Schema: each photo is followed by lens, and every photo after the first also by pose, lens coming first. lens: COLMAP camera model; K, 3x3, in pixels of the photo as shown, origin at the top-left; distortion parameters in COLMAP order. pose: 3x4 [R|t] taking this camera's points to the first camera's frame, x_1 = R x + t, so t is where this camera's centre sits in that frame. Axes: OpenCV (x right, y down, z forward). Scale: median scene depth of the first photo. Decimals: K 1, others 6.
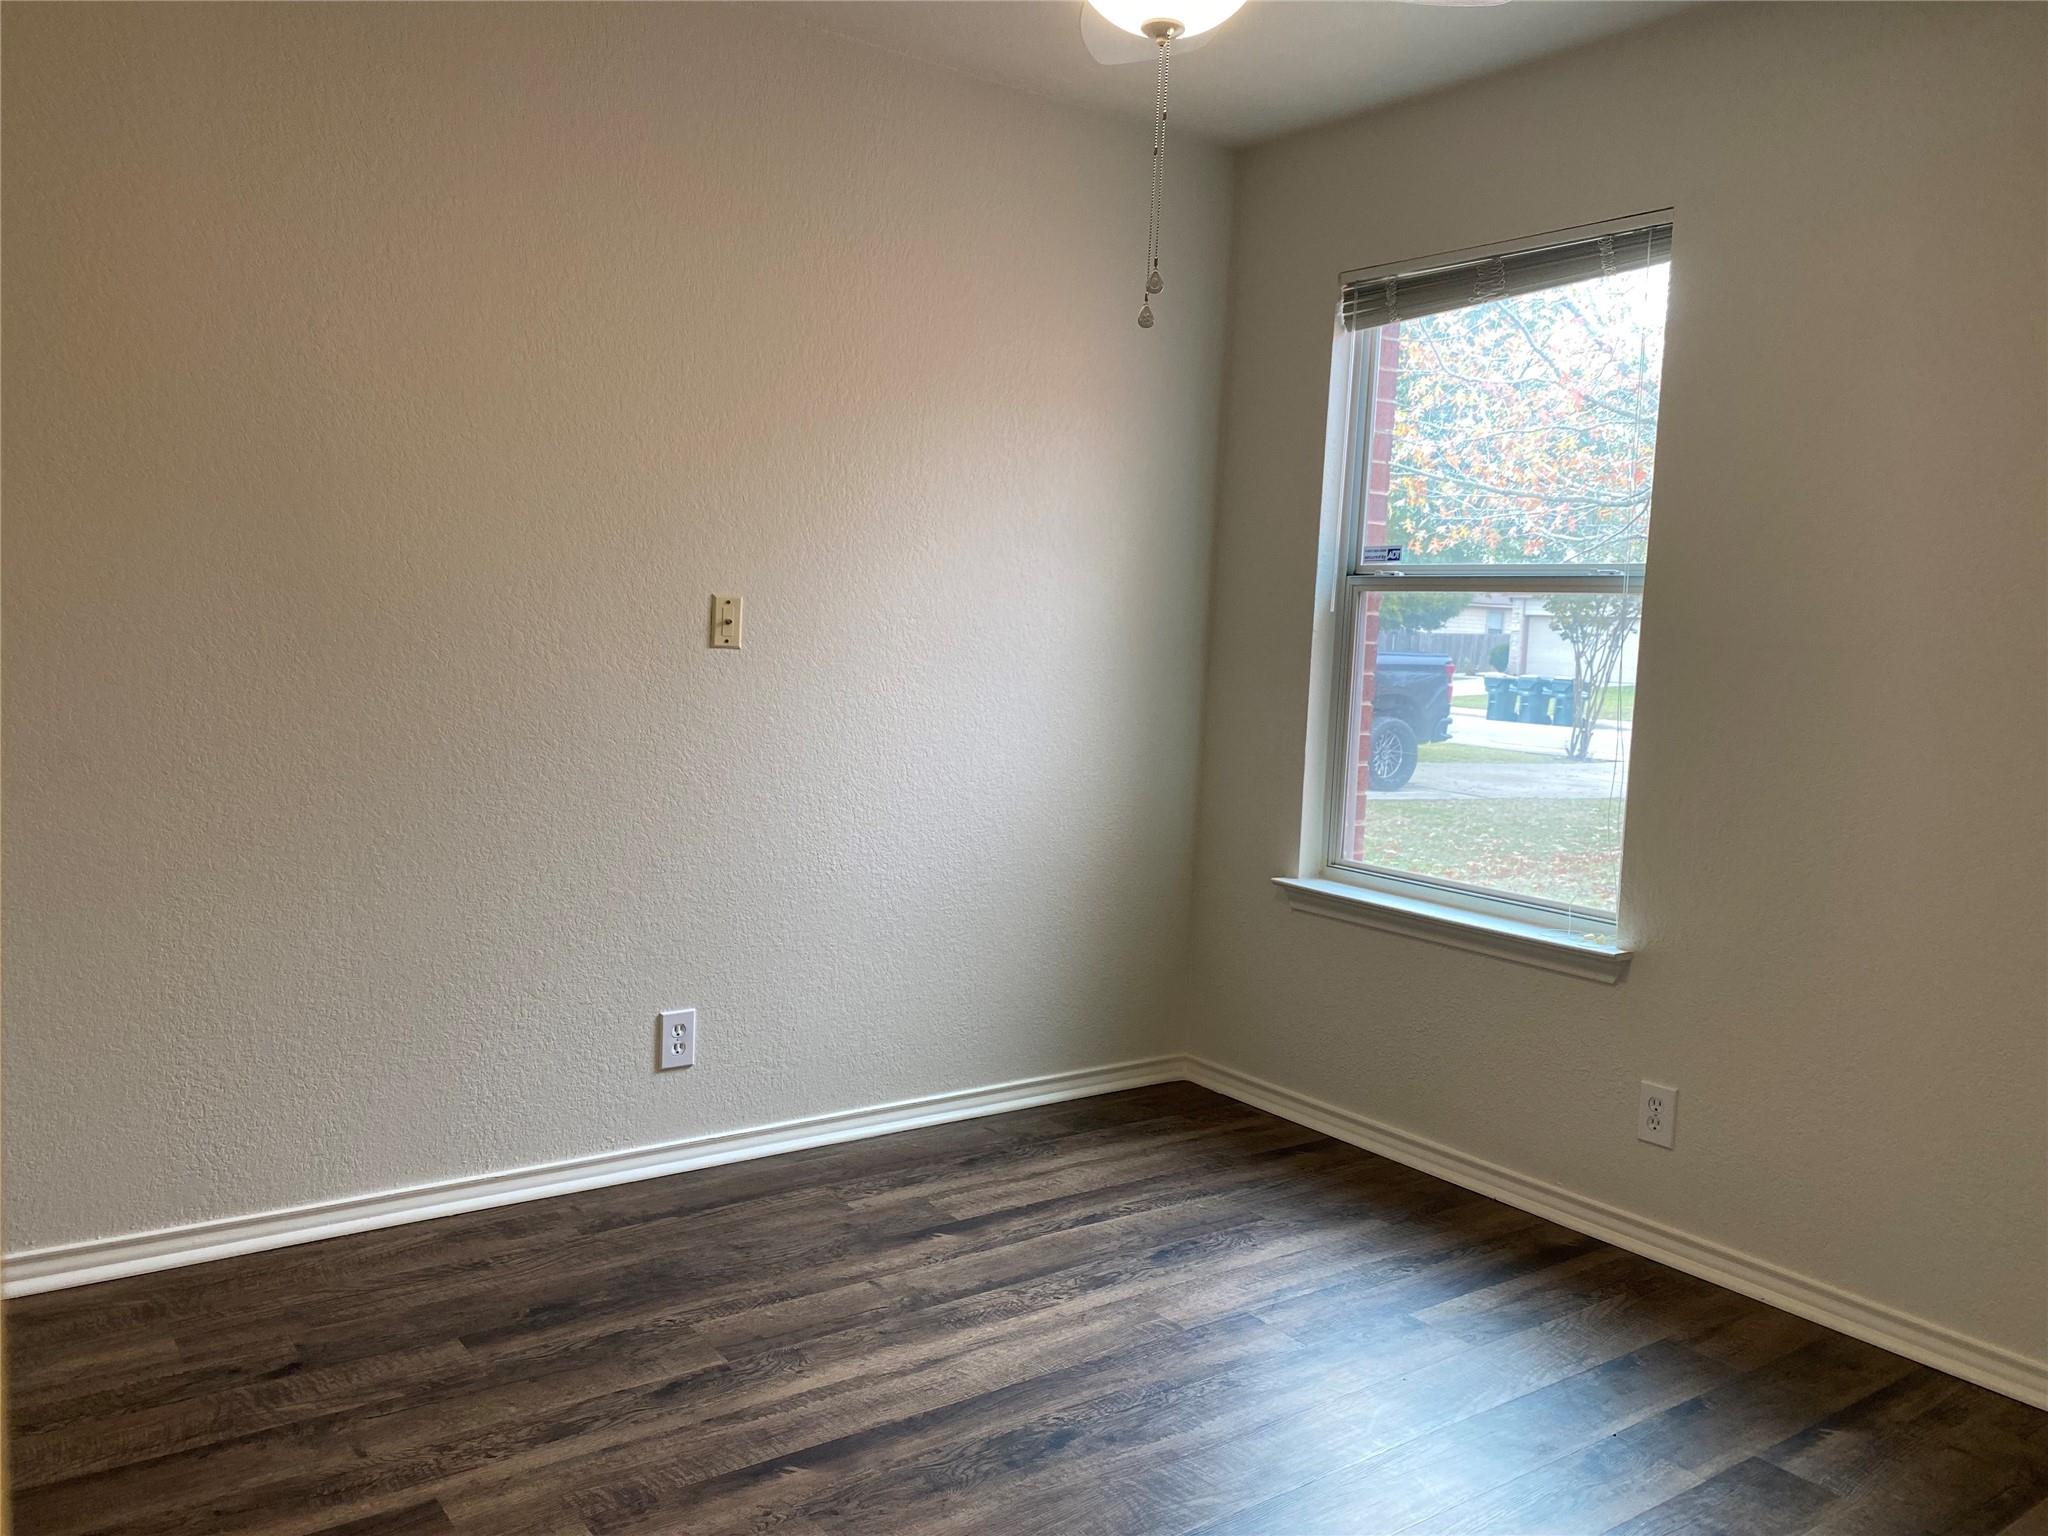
lens RADIAL K [[1582.1, 0, 1033.4], [0, 1582.1, 756.1], [0, 0, 1]] dist [0.045415, -0.060853]
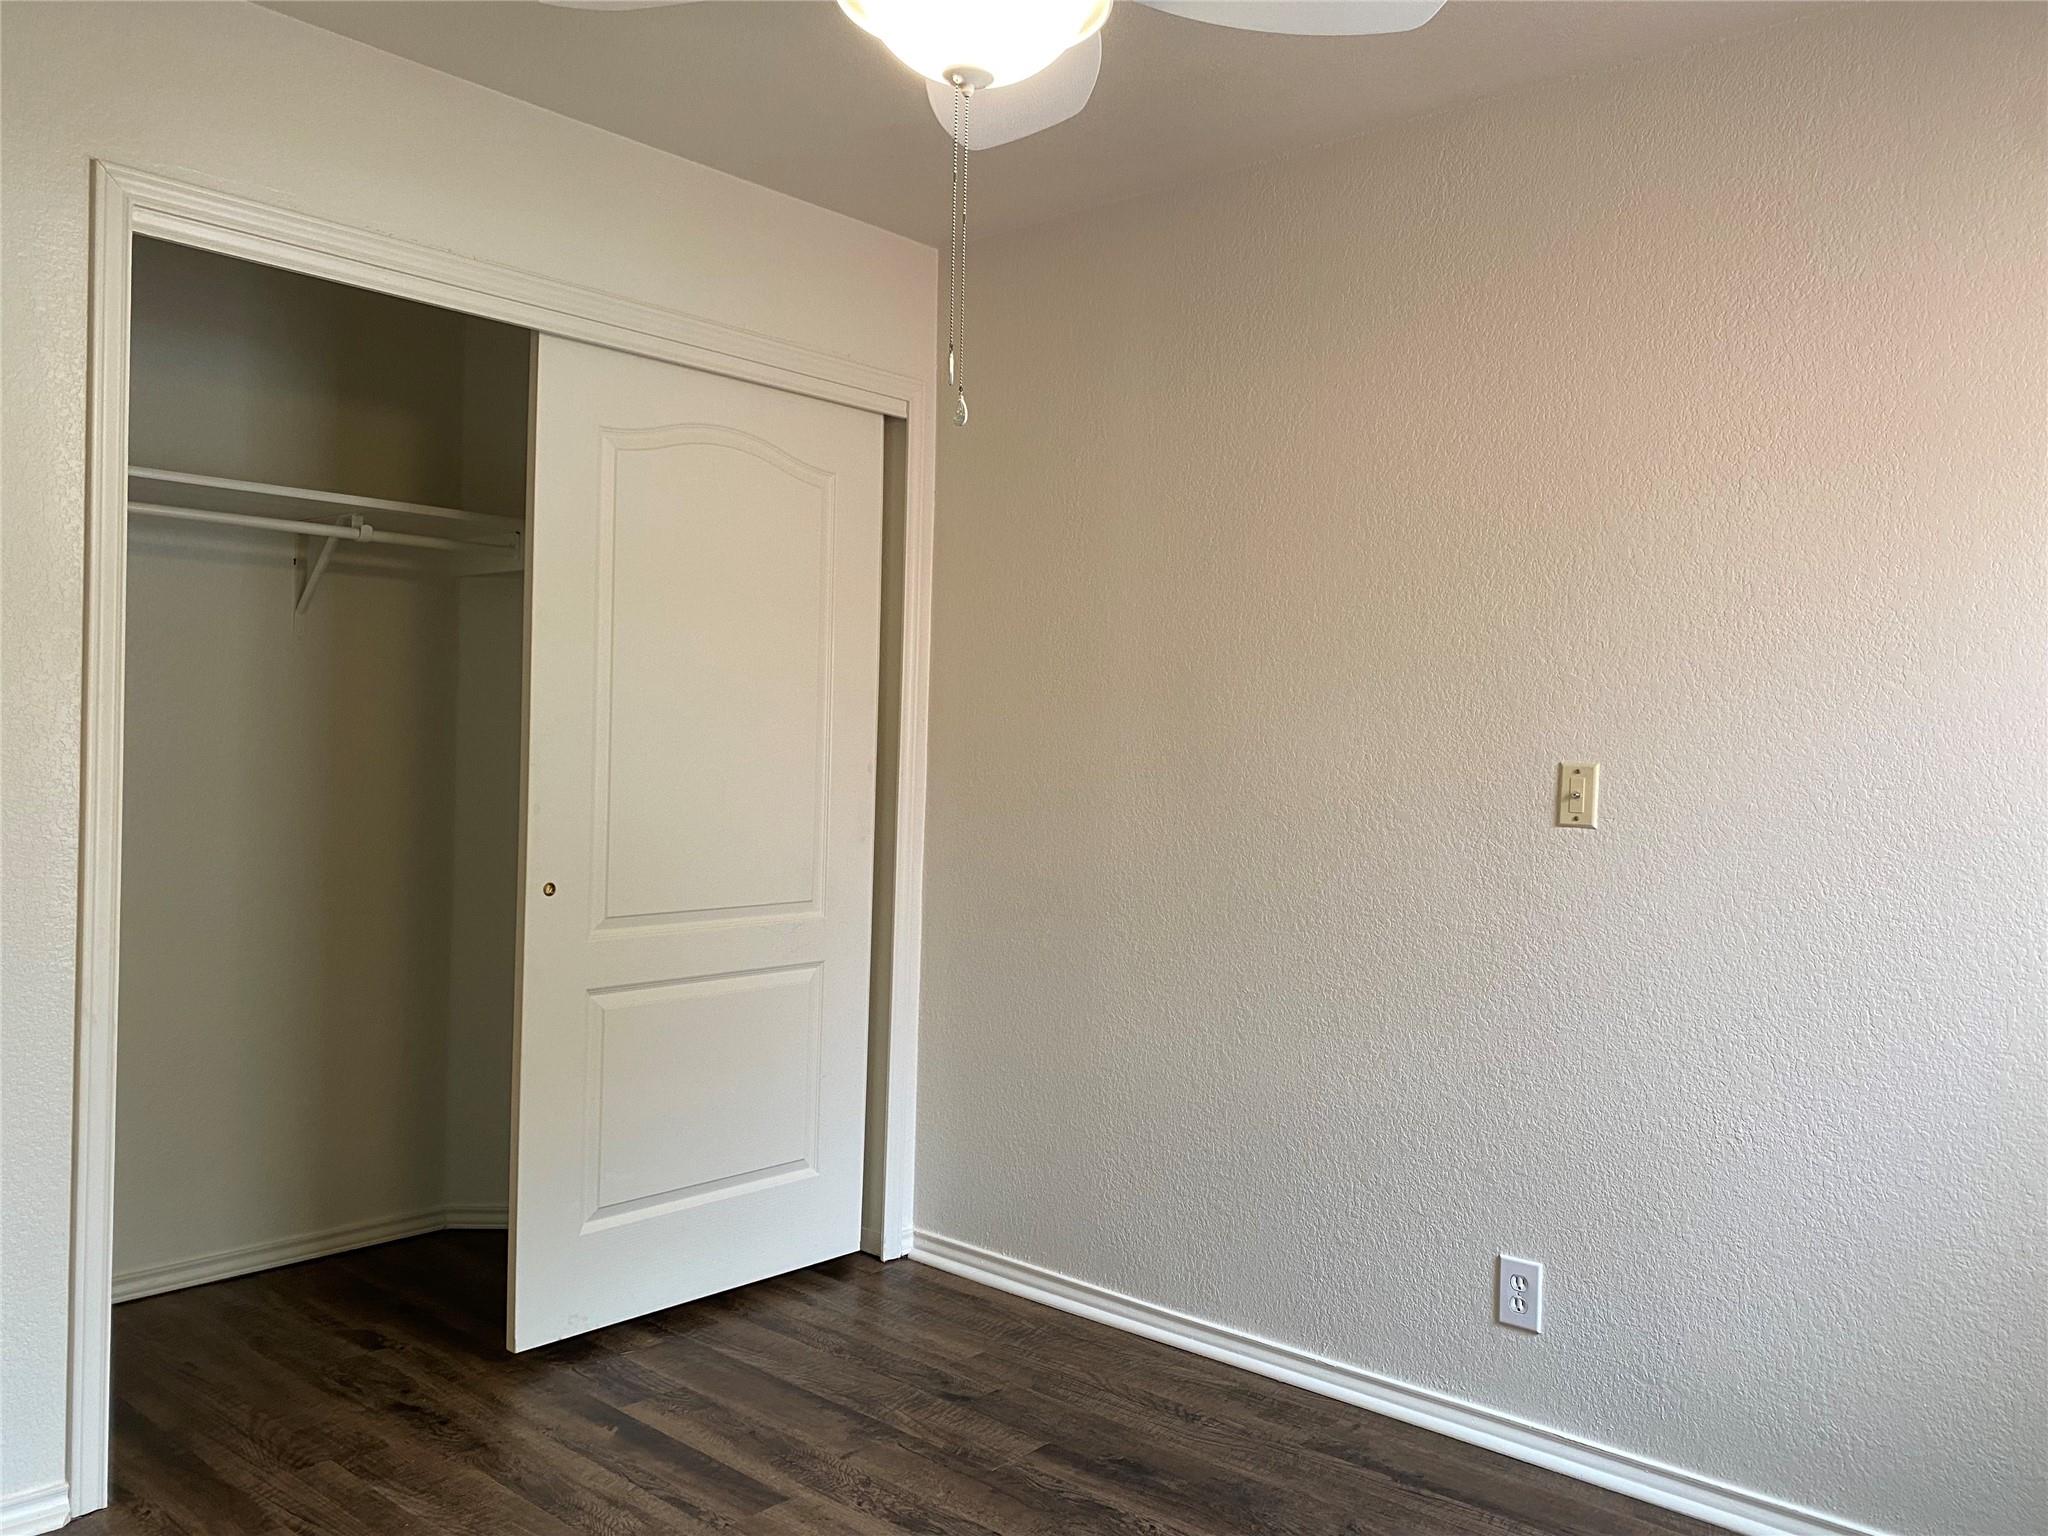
lens RADIAL K [[1582.1, 0, 1033.4], [0, 1582.1, 756.1], [0, 0, 1]] dist [0.045415, -0.060853]
pose [[0.206350, -0.037797, -0.977748, 0.614542], [-0.094028, 0.993863, -0.058264, -0.033107], [0.973950, 0.103959, 0.201529, 0.610754]]
